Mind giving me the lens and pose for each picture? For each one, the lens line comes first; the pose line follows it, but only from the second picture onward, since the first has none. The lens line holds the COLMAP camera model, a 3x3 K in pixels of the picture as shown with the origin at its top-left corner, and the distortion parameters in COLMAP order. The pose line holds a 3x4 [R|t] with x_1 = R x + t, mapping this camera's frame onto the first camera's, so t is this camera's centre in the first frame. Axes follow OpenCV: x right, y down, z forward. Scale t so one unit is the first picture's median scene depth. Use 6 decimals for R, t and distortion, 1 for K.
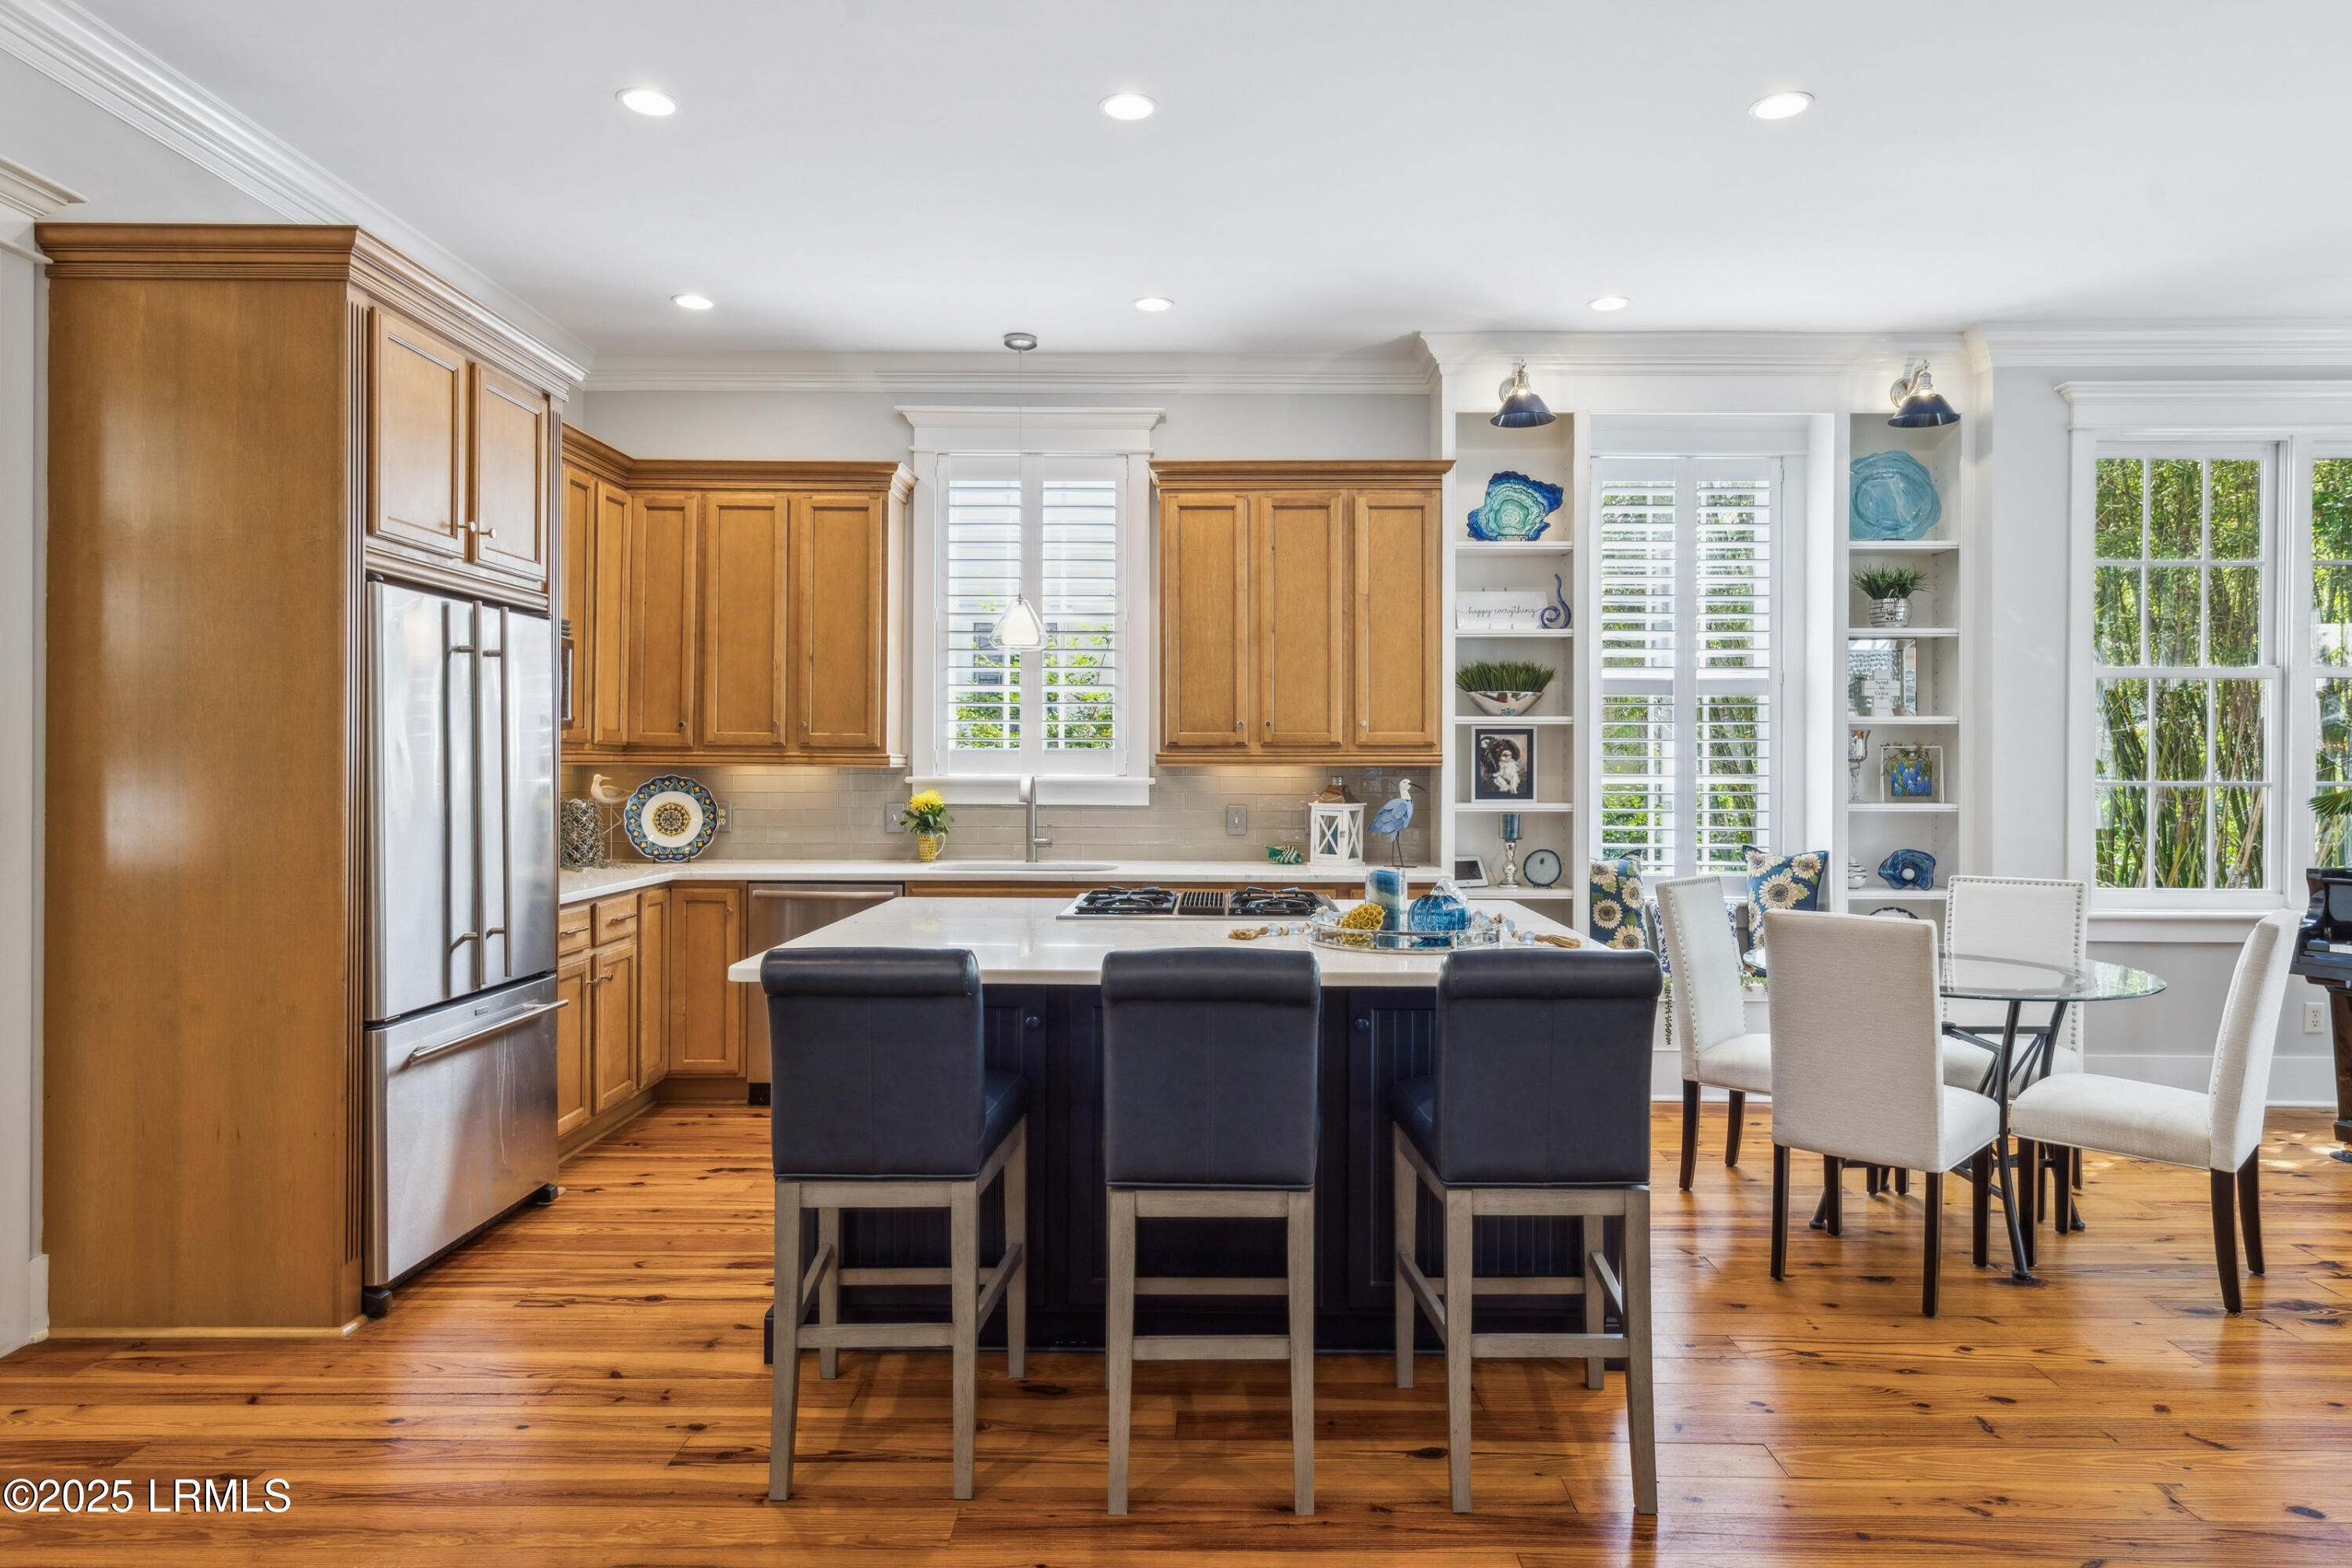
lens RADIAL K [[1406.4, 0, 1177.7], [0, 1406.4, 765.1], [0, 0, 1]] dist [0.007863, -0.001005]
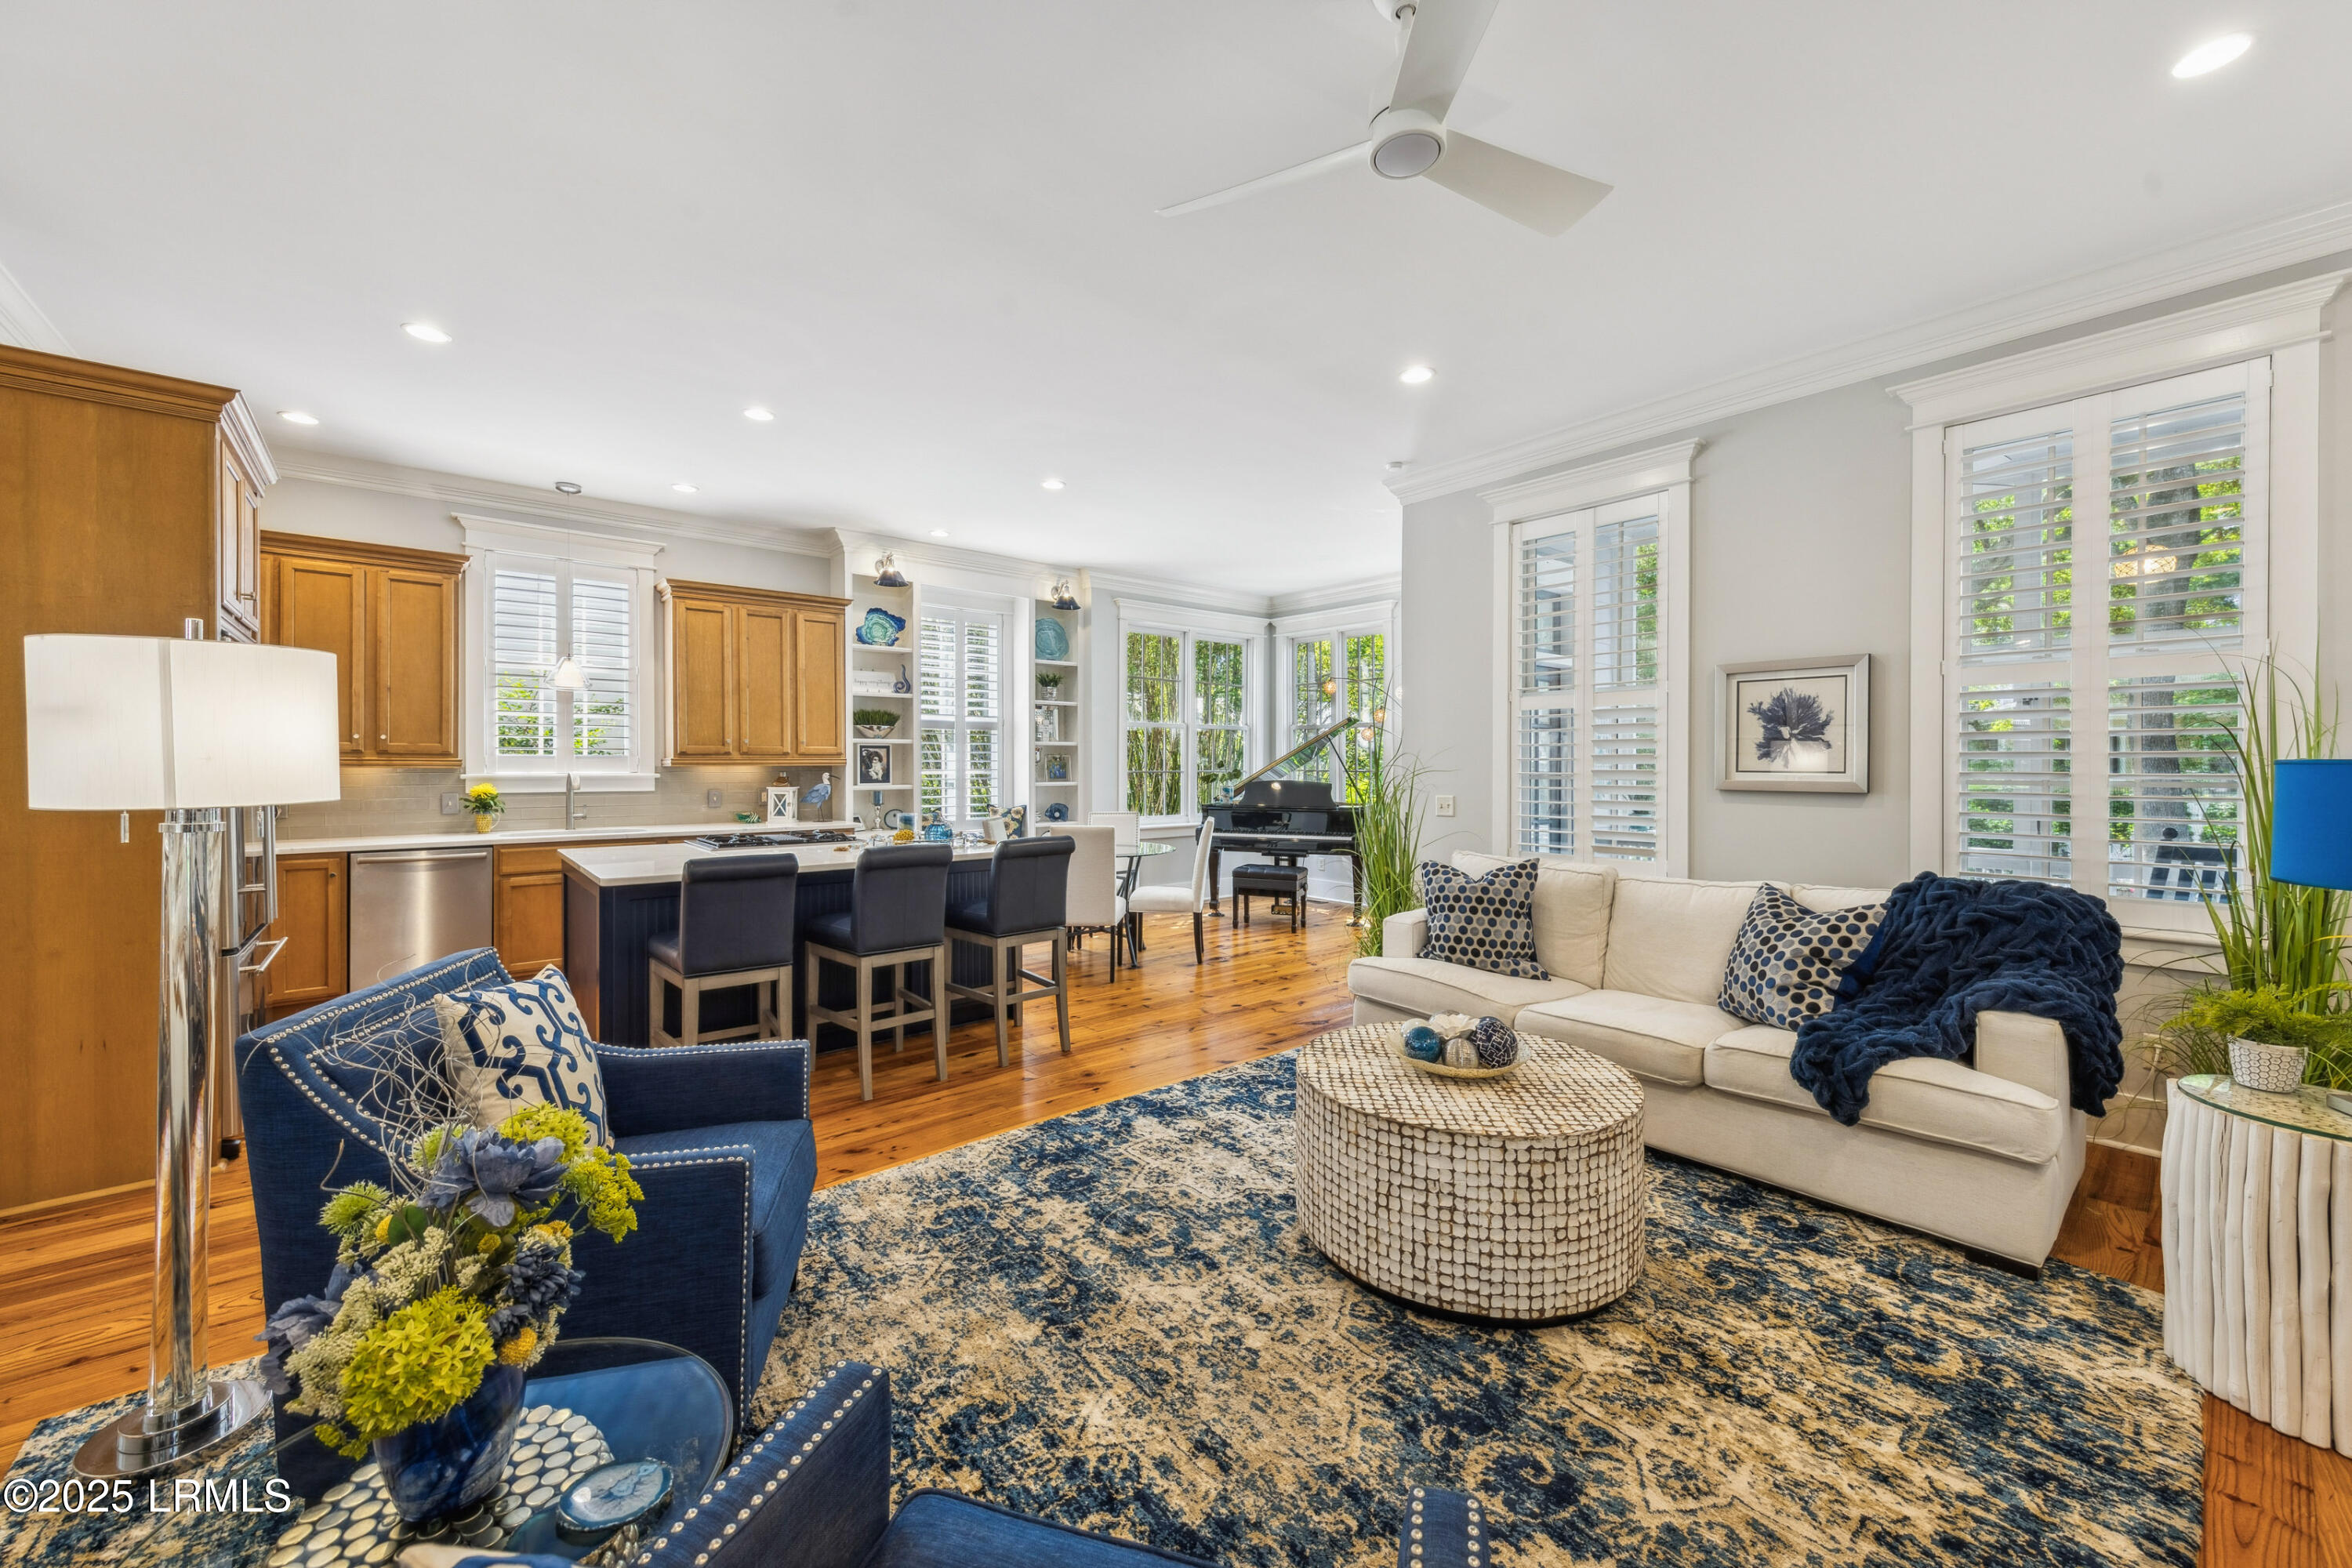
lens RADIAL K [[913.4, 0, 1173.9], [0, 913.4, 774.3], [0, 0, 1]] dist [-0.000238, -0.000027]
pose [[0.755793, -0.009610, 0.654740, -0.265762], [0.001202, 0.999911, 0.013288, -0.003115], [-0.654810, -0.009256, 0.755737, -0.179755]]
